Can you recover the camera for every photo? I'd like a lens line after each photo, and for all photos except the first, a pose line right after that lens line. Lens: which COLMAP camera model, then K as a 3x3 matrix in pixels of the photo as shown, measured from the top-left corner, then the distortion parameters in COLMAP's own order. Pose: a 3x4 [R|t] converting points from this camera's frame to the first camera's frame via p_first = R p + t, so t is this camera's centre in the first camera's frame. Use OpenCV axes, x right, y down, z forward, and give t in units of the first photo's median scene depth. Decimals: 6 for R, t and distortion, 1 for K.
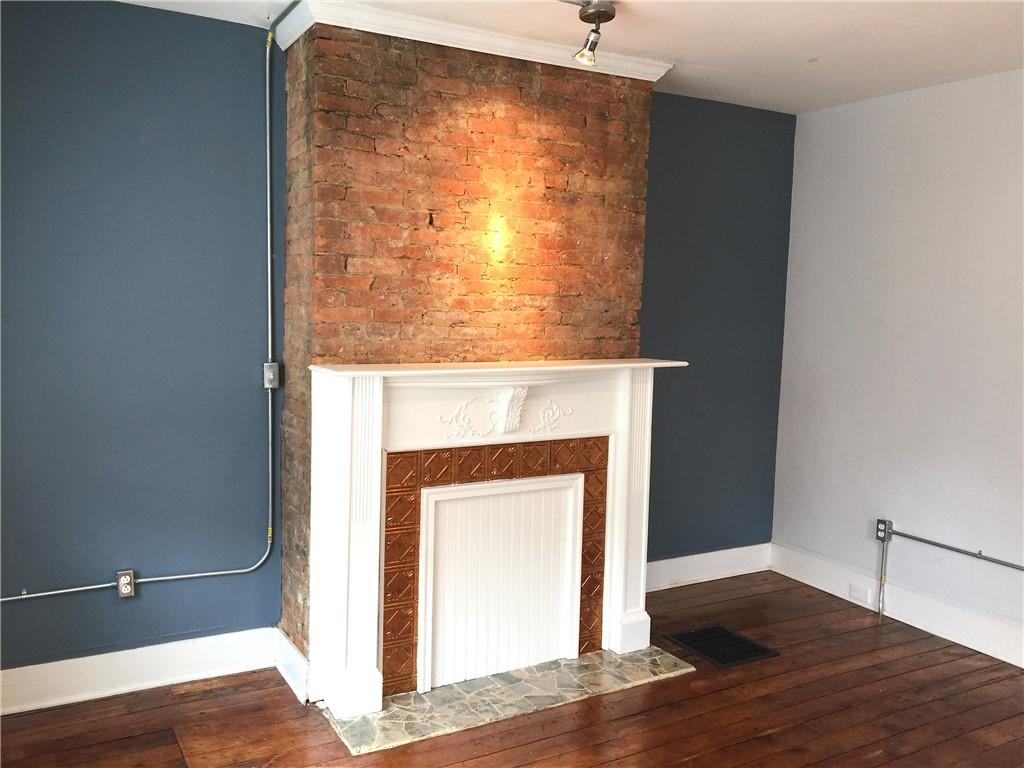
lens RADIAL K [[870.7, 0, 511.2], [0, 870.7, 382.3], [0, 0, 1]] dist [0.030278, -0.015441]
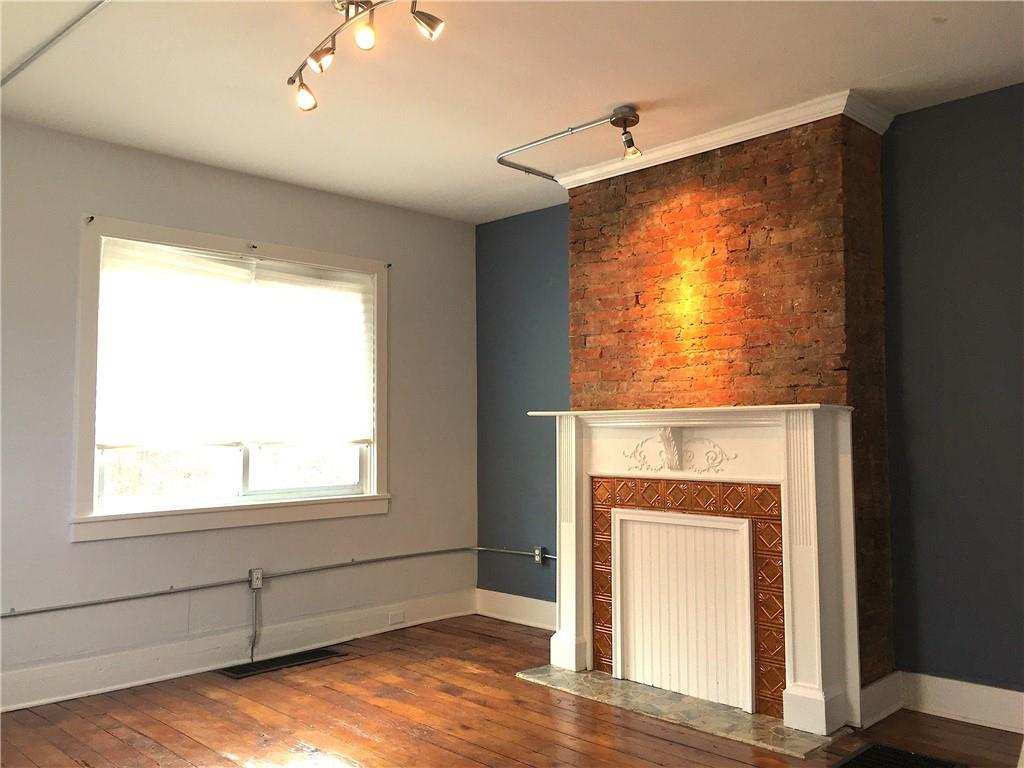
lens RADIAL K [[870.7, 0, 510.1], [0, 870.7, 383.3], [0, 0, 1]] dist [0.030278, -0.015441]
pose [[0.248201, -0.077840, -0.965576, 1.047948], [-0.090073, 0.990594, -0.103010, 0.081705], [0.964512, 0.112540, 0.238855, 0.499171]]
